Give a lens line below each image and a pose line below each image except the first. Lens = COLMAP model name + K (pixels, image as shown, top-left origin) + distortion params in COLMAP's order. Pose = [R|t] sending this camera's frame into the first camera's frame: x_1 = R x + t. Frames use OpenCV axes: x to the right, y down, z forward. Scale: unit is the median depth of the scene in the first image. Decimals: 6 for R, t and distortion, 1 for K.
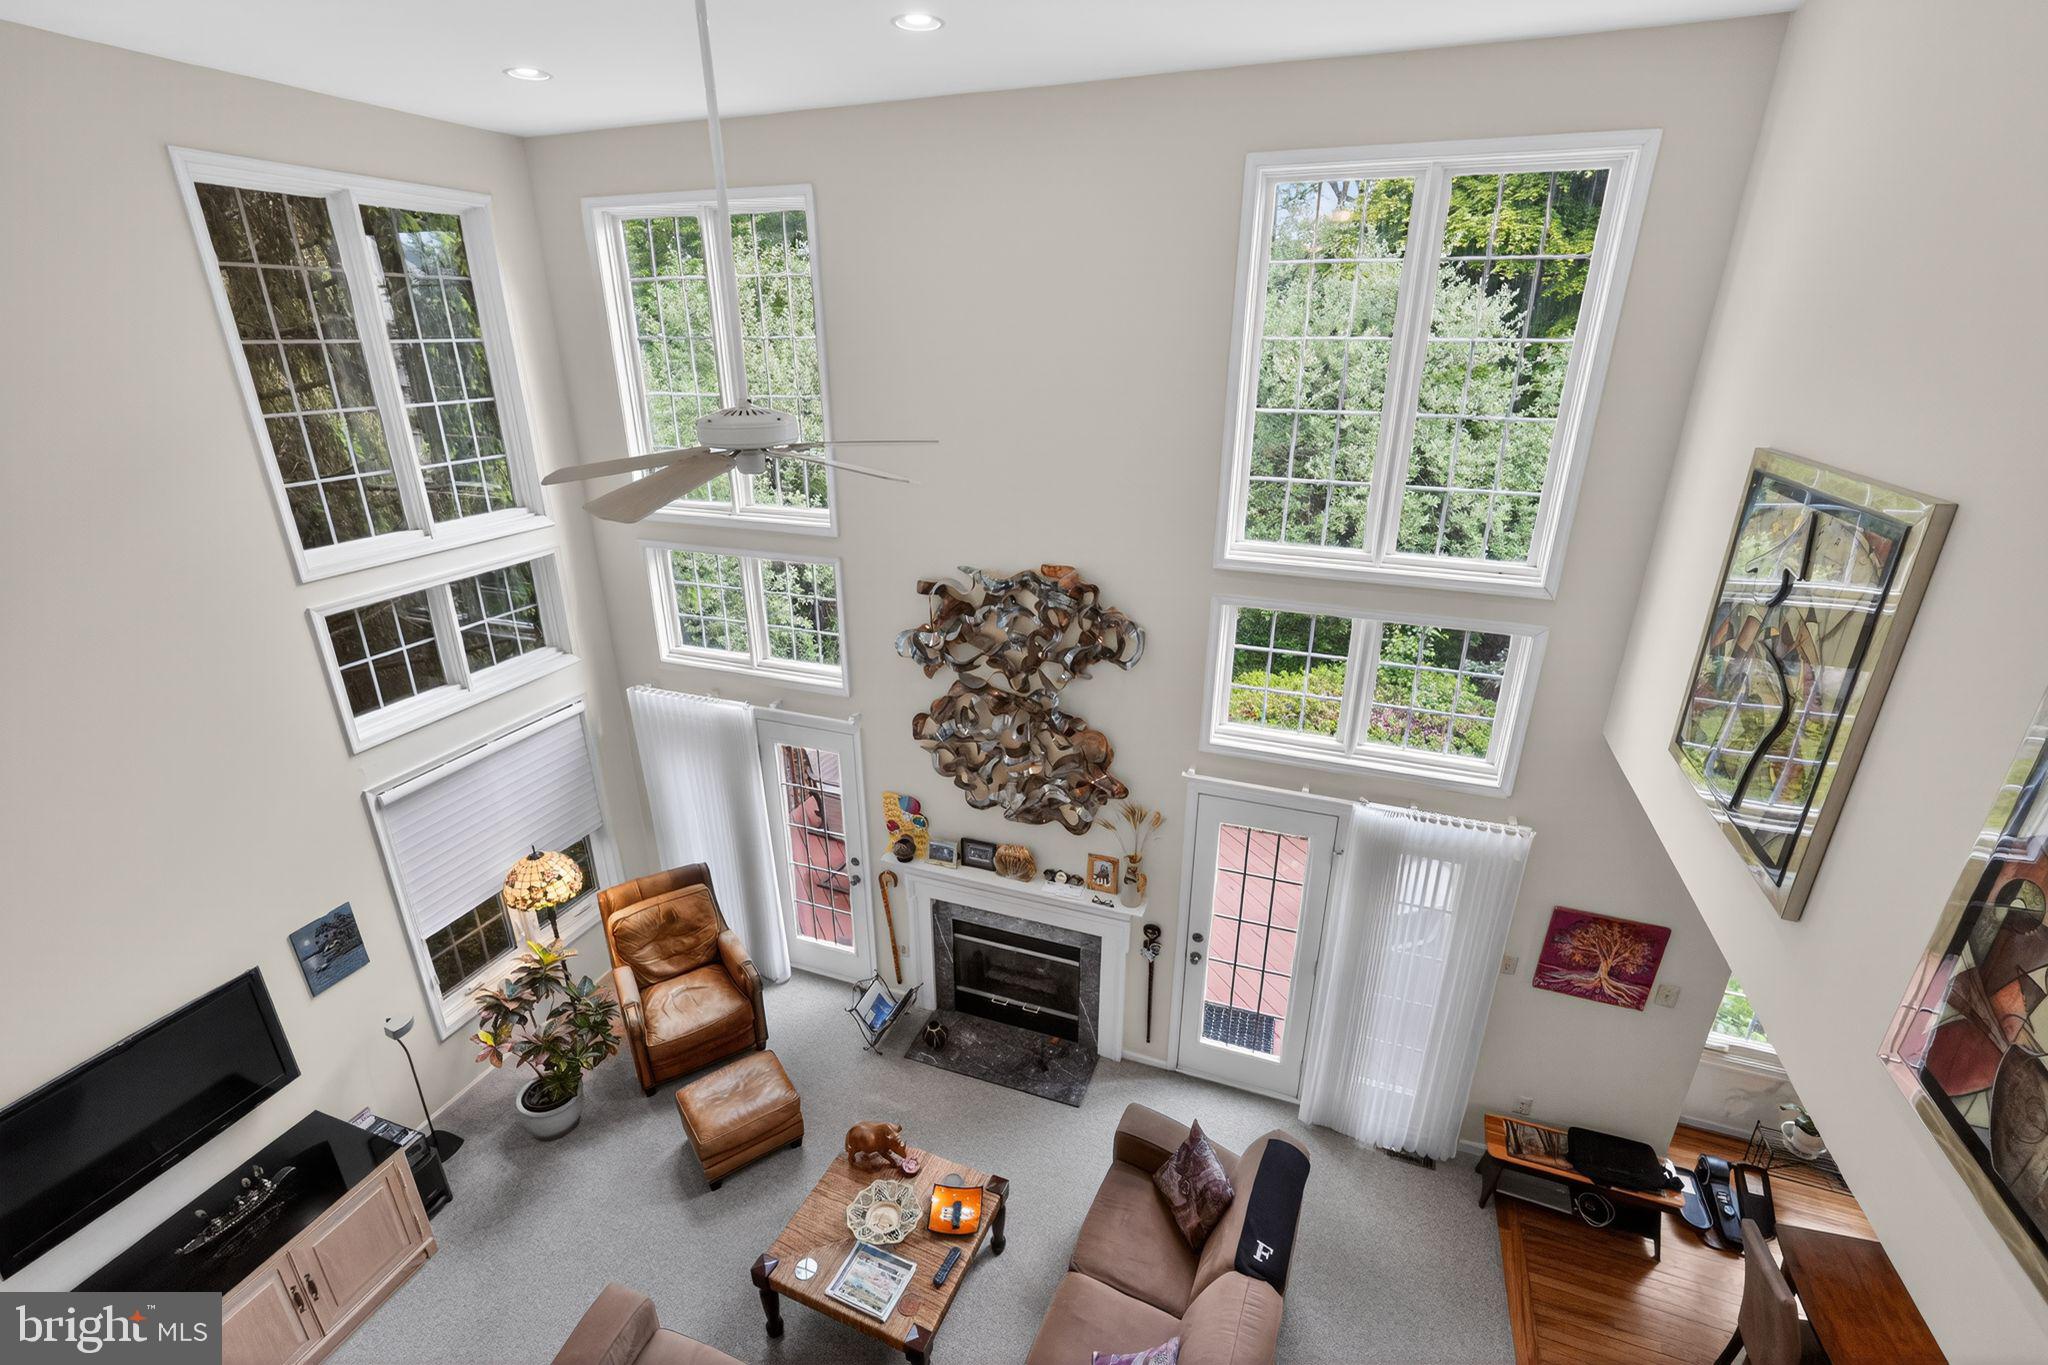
lens RADIAL K [[910.2, 0, 1031.5], [0, 910.2, 682.8], [0, 0, 1]] dist [-0.010226, 0.003817]
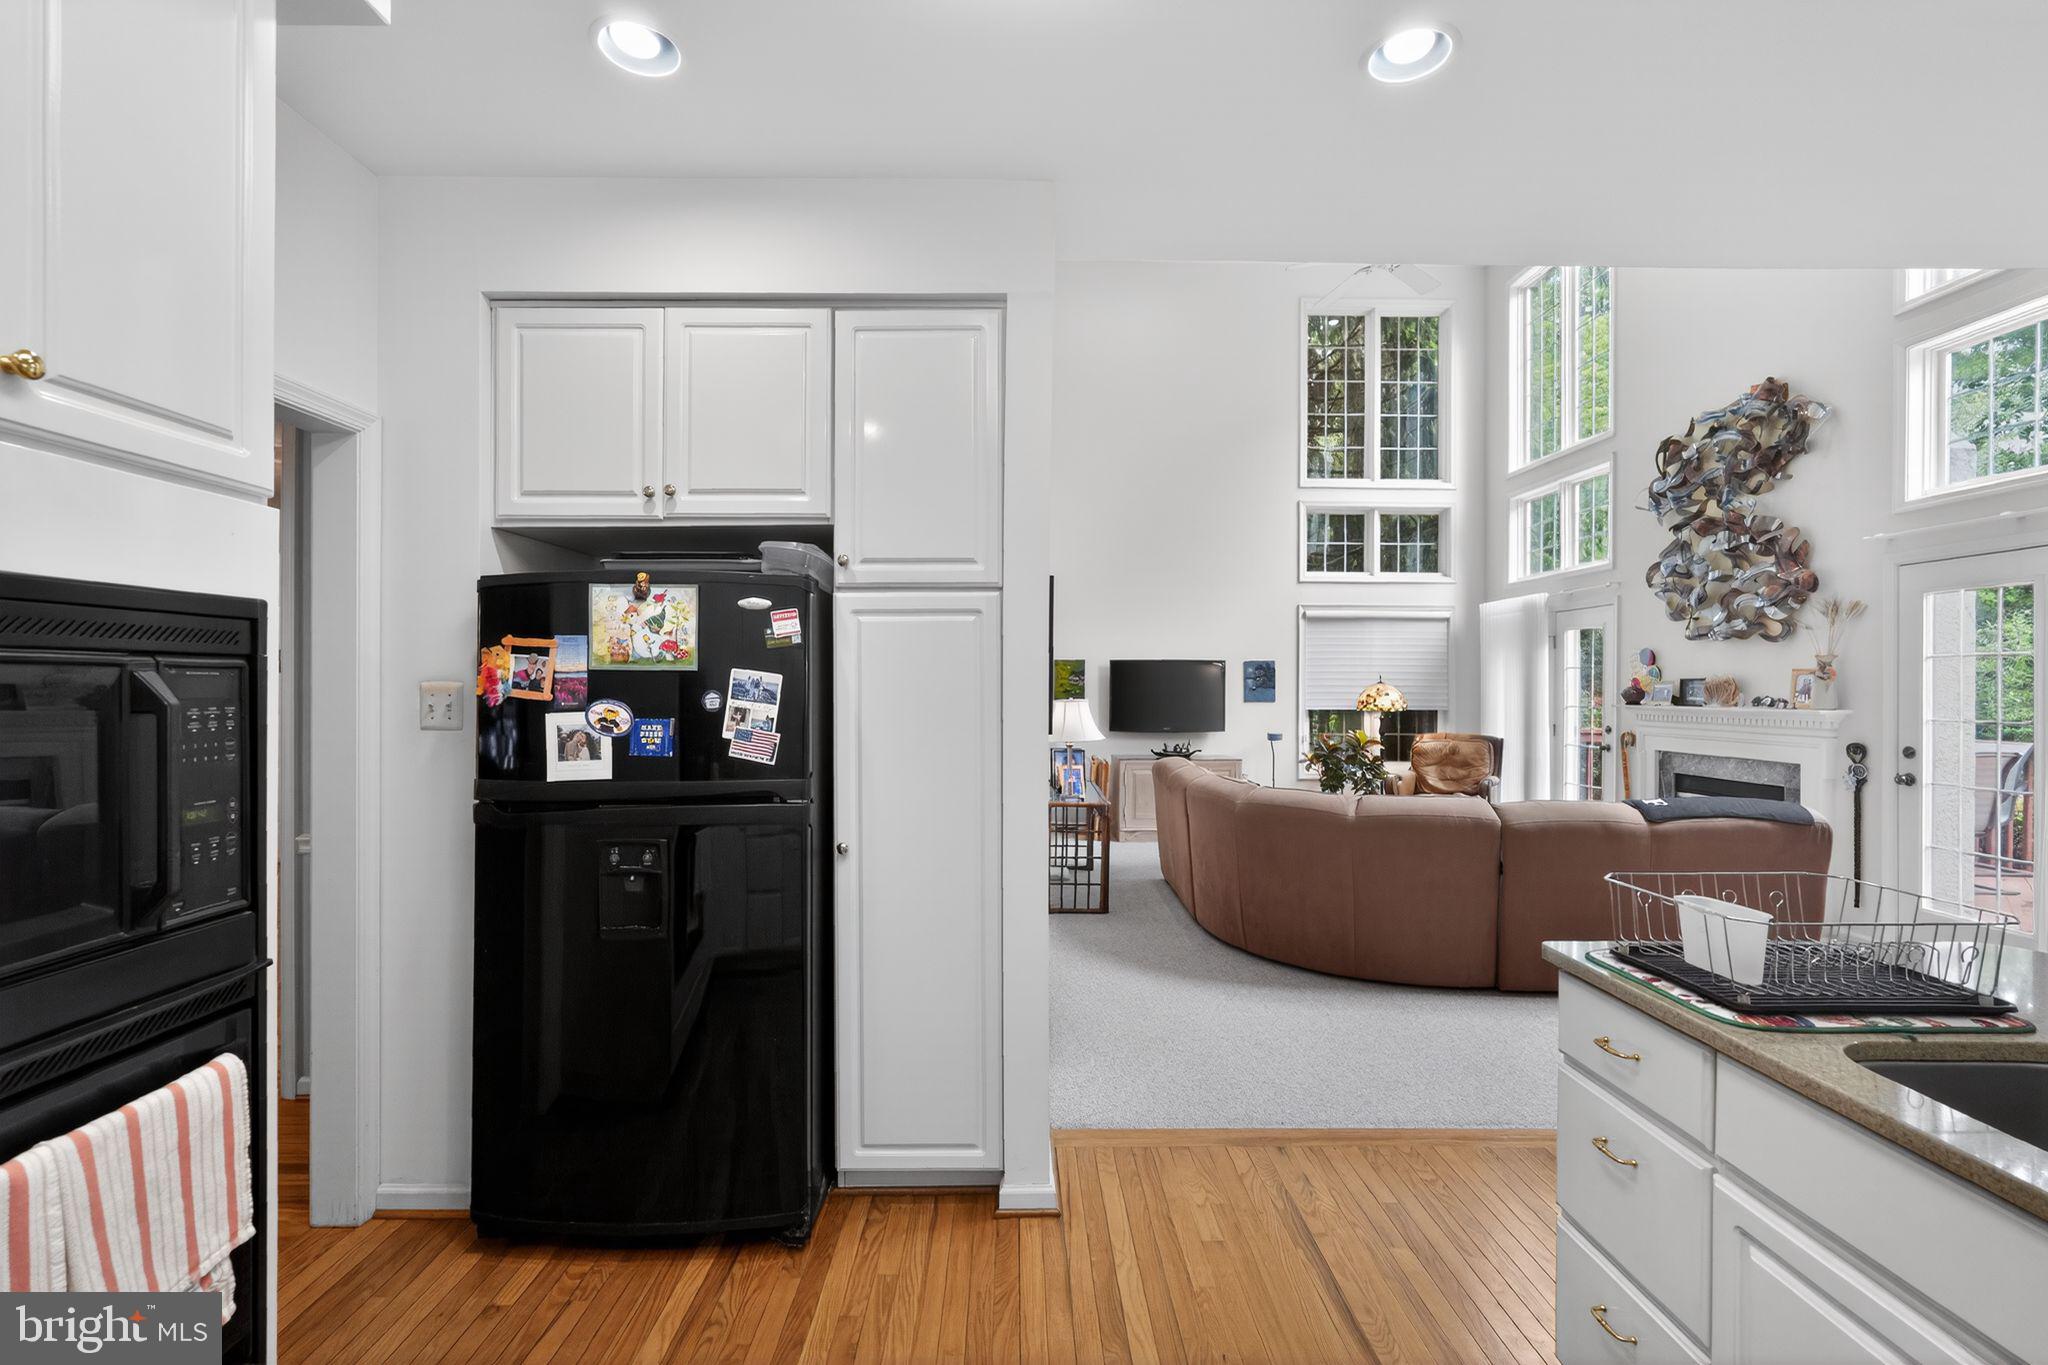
lens RADIAL K [[910.2, 0, 1015.0], [0, 910.2, 694.2], [0, 0, 1]] dist [-0.010226, 0.003817]
pose [[0.357607, 0.005997, -0.933853, 0.691458], [-0.348081, 0.928777, -0.127328, 0.645234], [0.866578, 0.370590, 0.334224, -0.038466]]
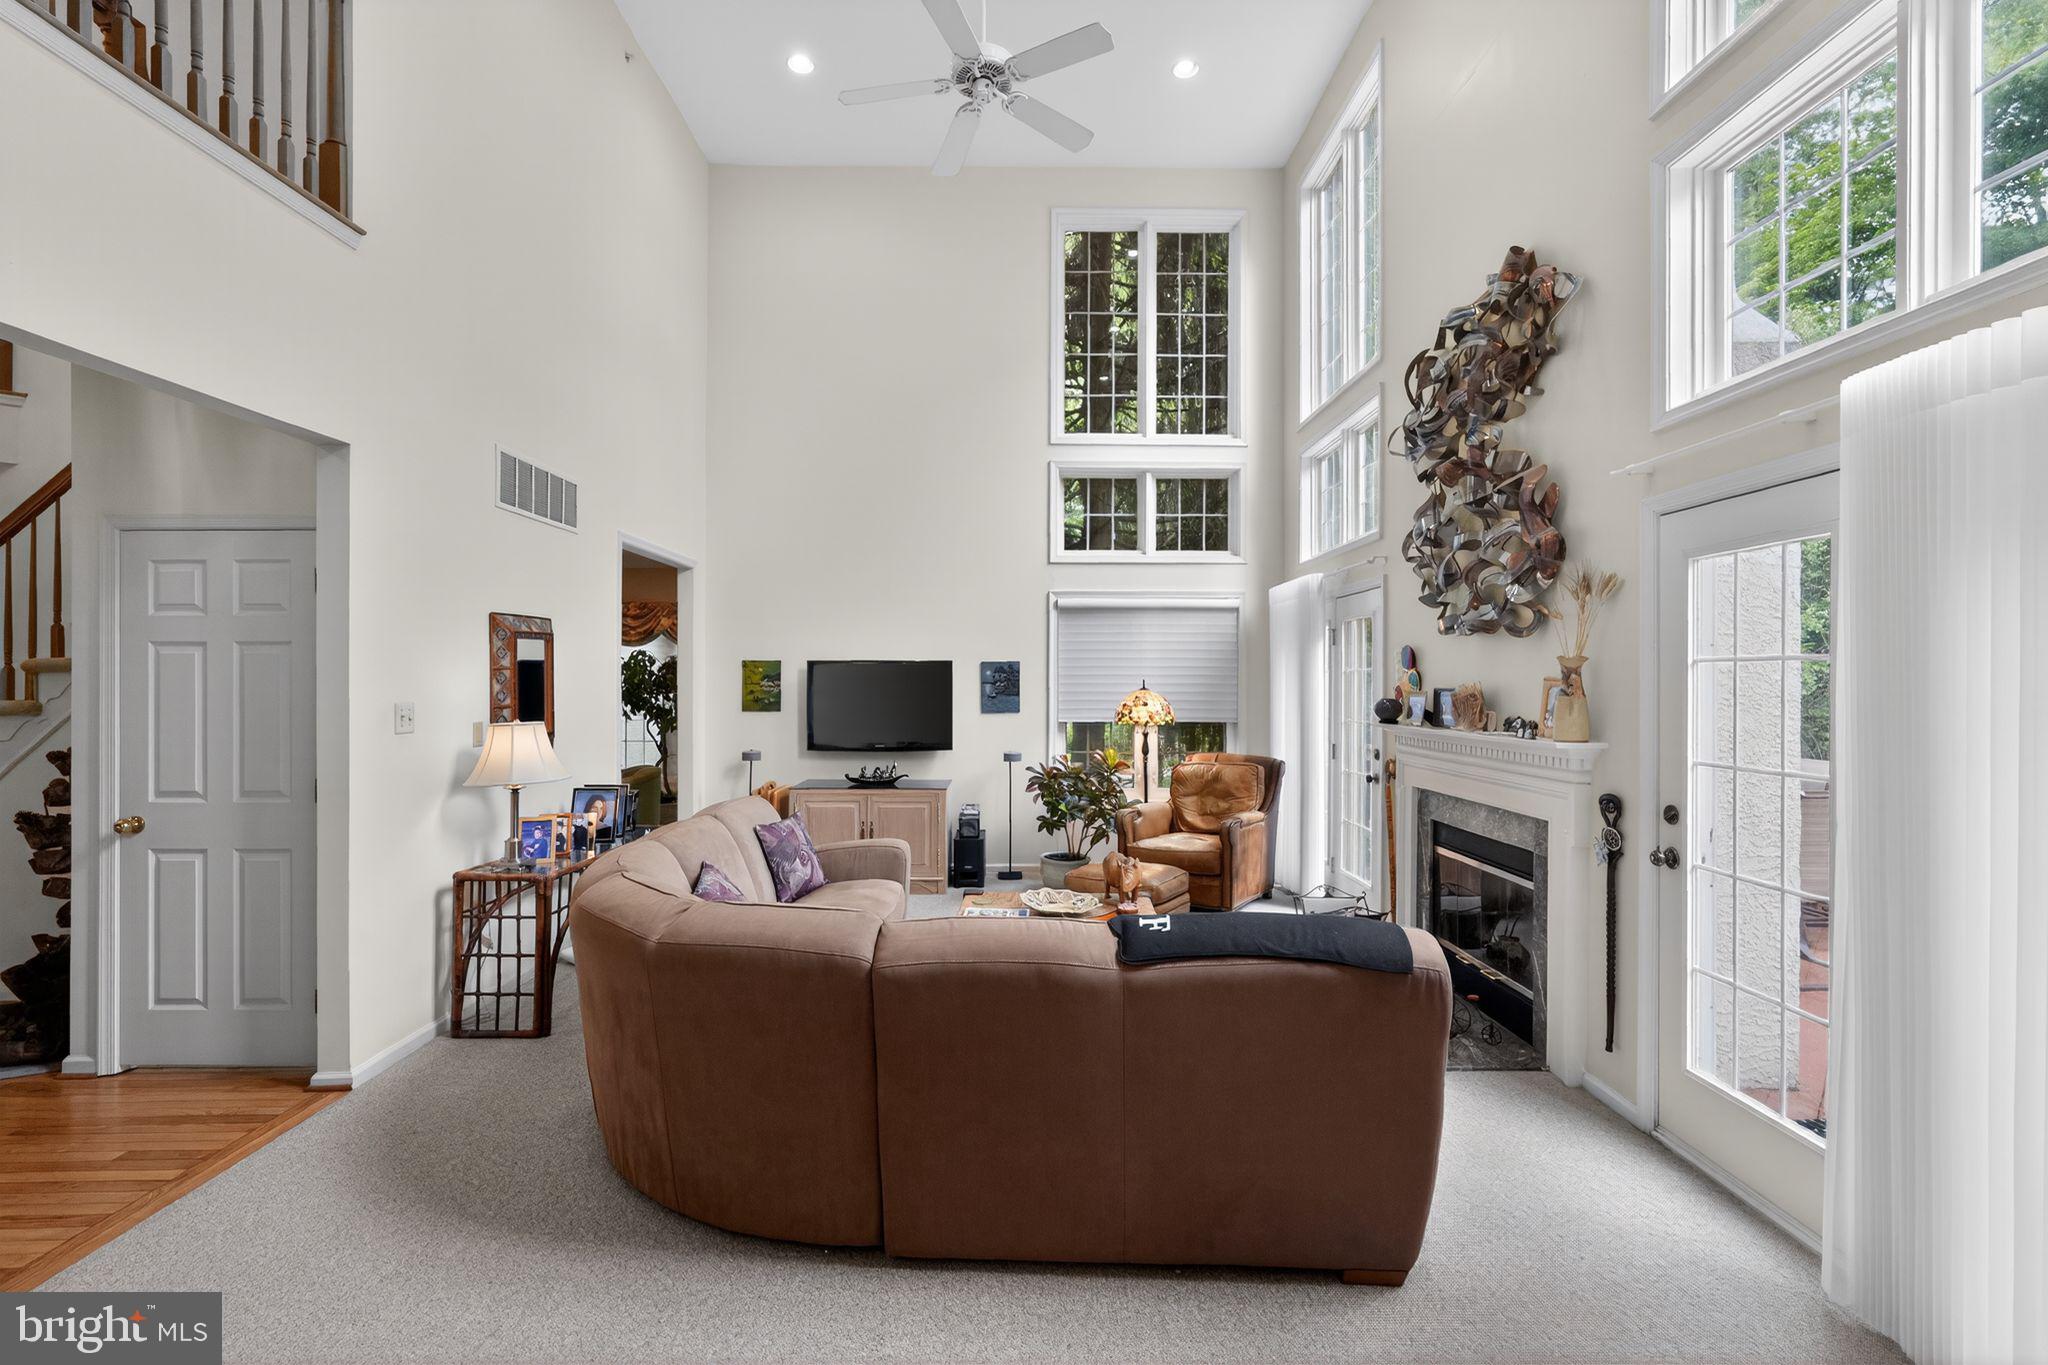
lens RADIAL K [[910.2, 0, 1026.6], [0, 910.2, 687.4], [0, 0, 1]] dist [-0.010226, 0.003817]
pose [[0.361810, 0.002734, -0.932248, 0.551742], [-0.346338, 0.928820, -0.131692, 0.420735], [0.865531, 0.370520, 0.337004, 0.475956]]
